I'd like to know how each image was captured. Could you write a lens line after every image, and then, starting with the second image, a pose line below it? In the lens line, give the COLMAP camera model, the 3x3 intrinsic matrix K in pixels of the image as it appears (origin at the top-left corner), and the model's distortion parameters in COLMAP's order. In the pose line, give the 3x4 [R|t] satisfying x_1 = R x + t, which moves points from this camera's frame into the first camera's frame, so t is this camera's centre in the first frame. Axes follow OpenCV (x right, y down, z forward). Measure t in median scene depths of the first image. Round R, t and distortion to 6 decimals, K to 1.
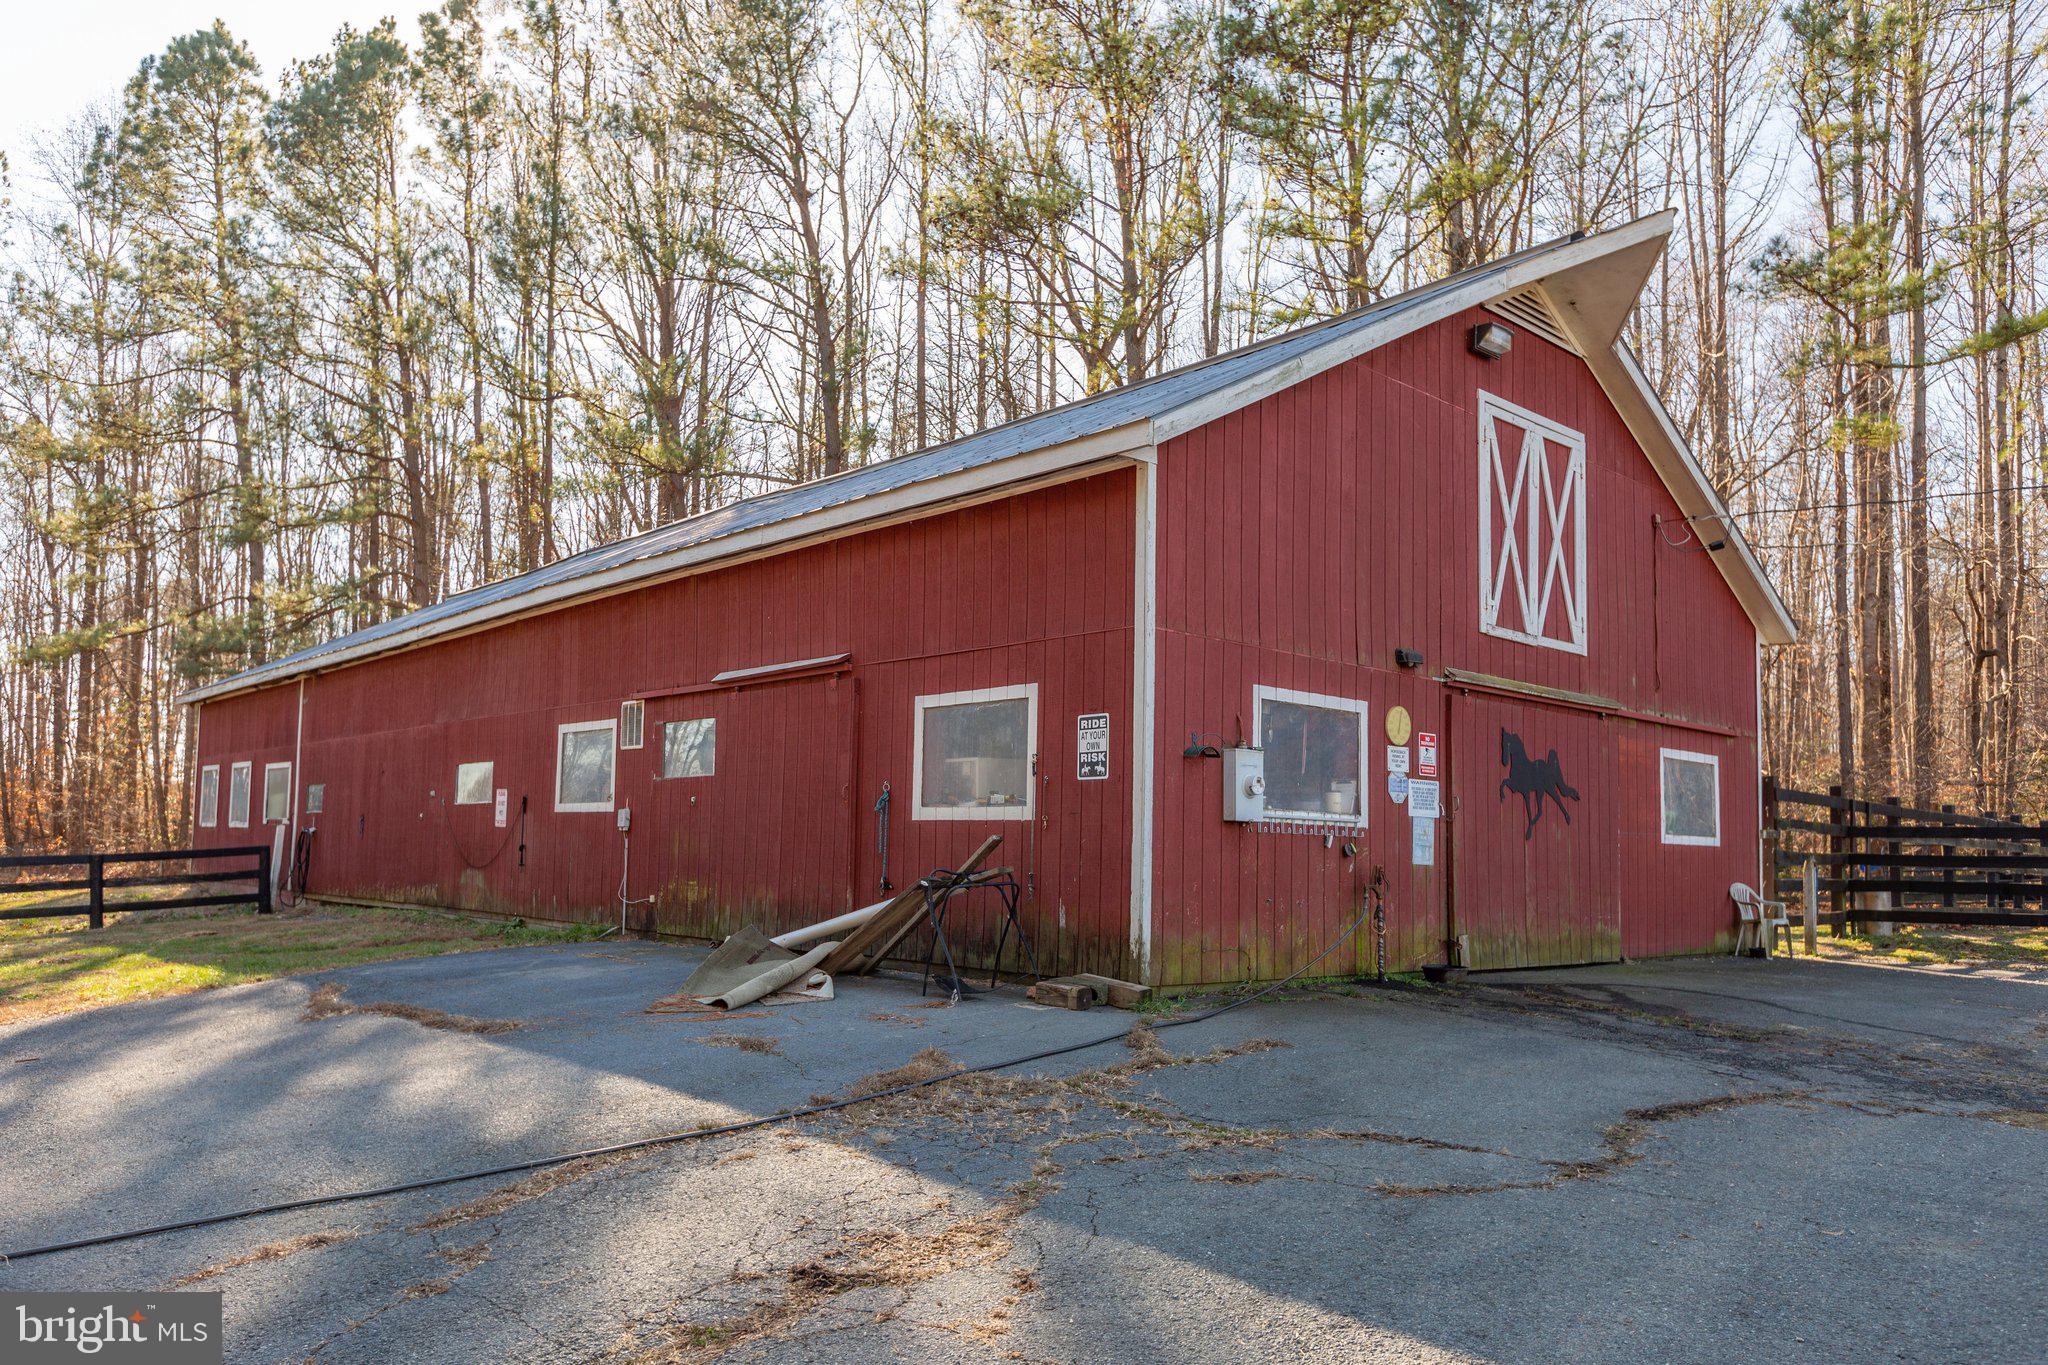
lens RADIAL K [[1474.7, 0, 1022.9], [0, 1474.7, 750.4], [0, 0, 1]] dist [-0.002661, -0.007087]
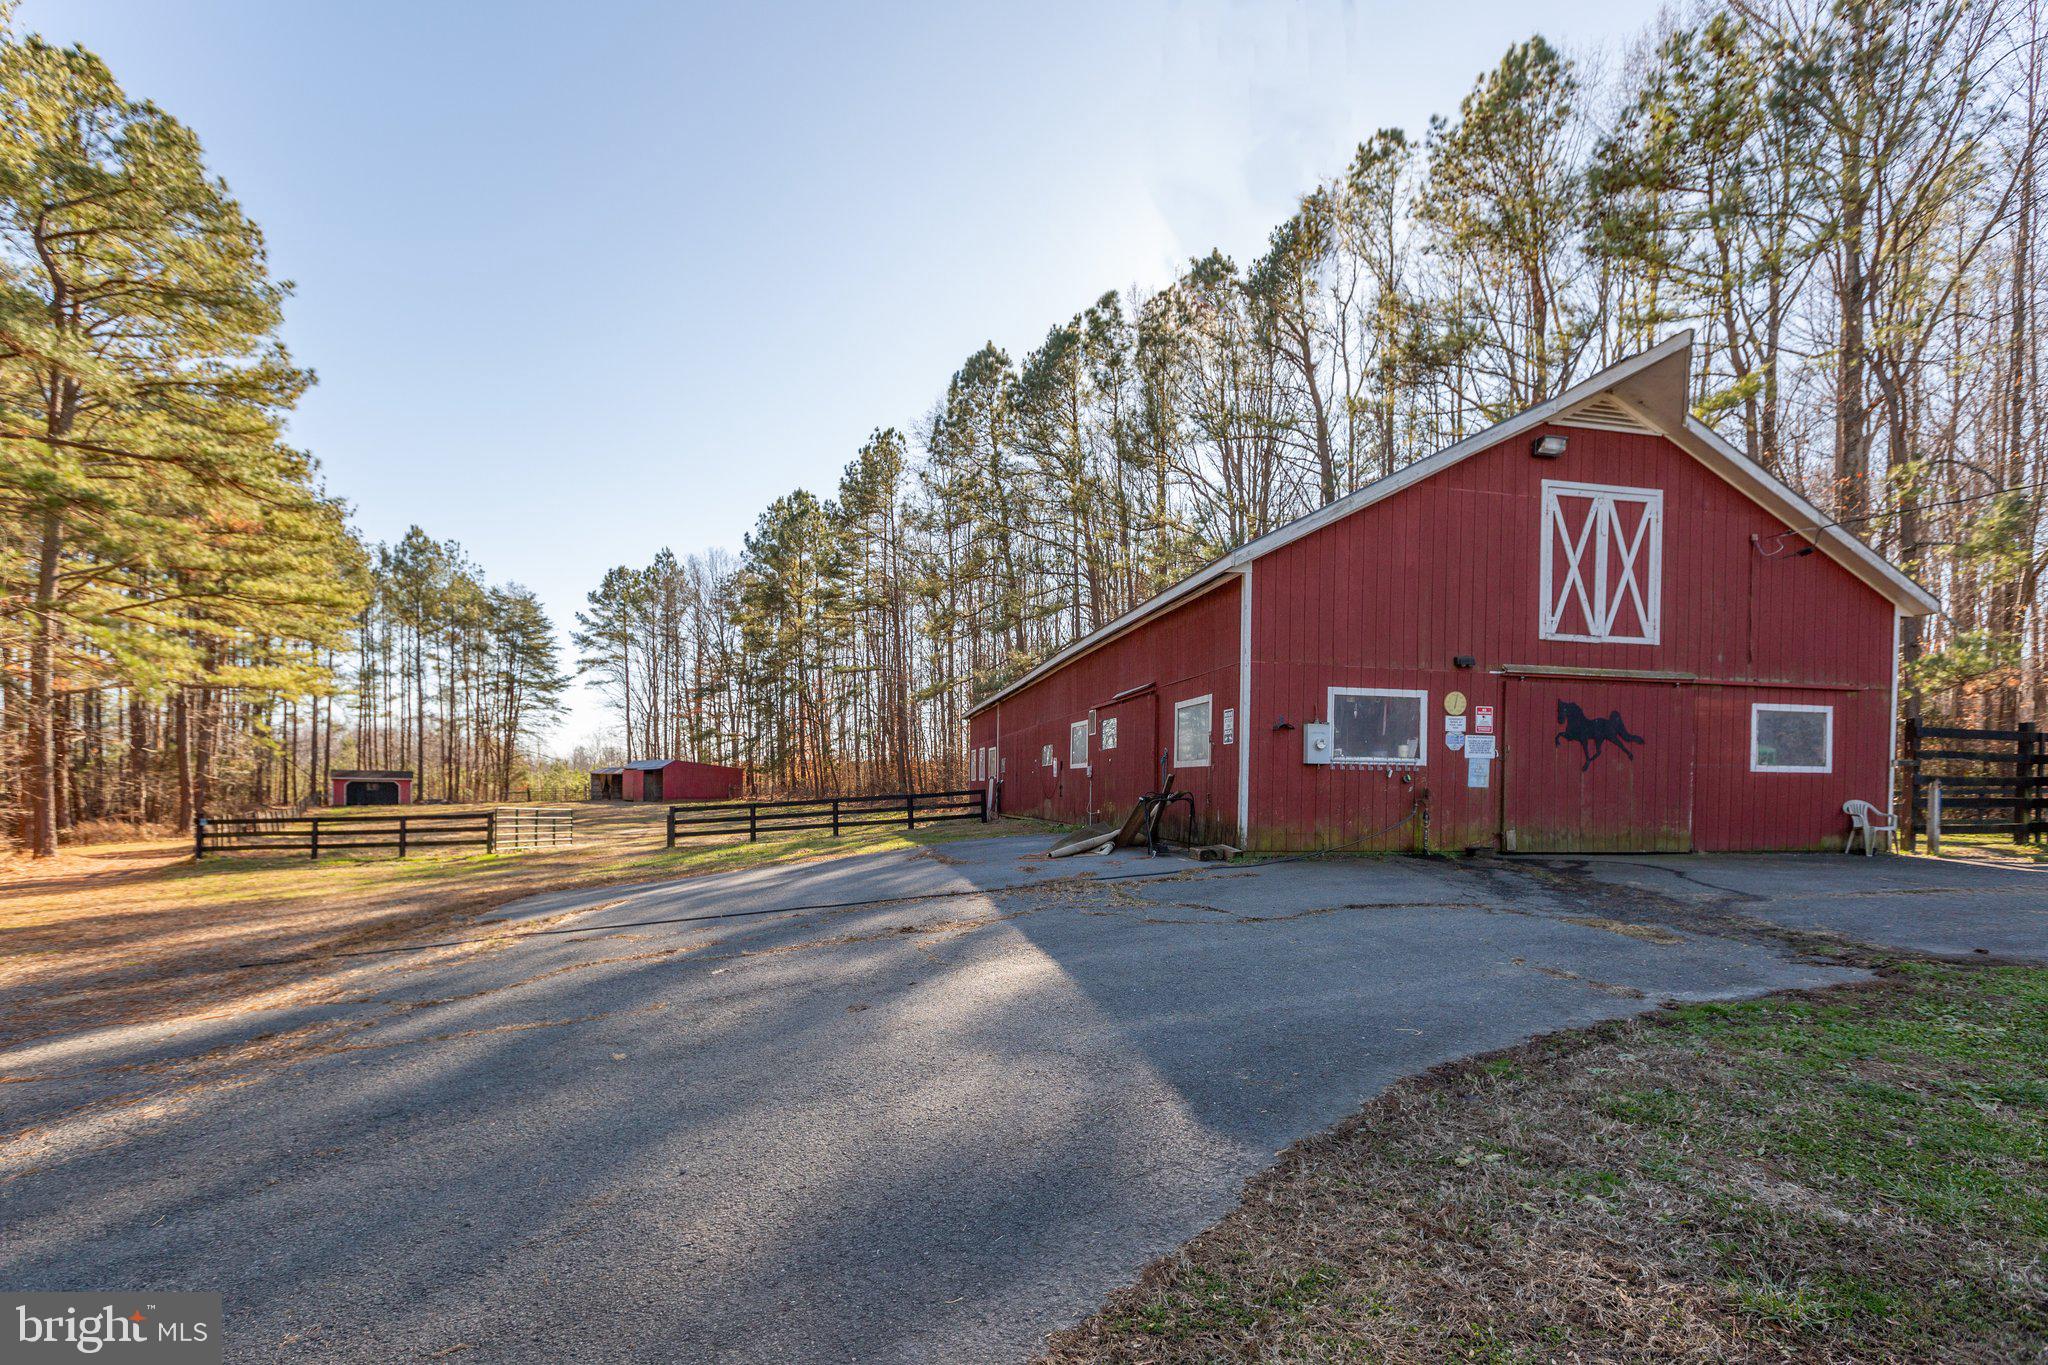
lens RADIAL K [[933.4, 0, 1024.3], [0, 933.4, 801.3], [0, 0, 1]] dist [0.000310, 0.000044]
pose [[0.867469, -0.006803, -0.497445, 0.308114], [0.044718, 0.996925, 0.064347, 0.003105], [0.495478, -0.078064, 0.865106, -0.133887]]
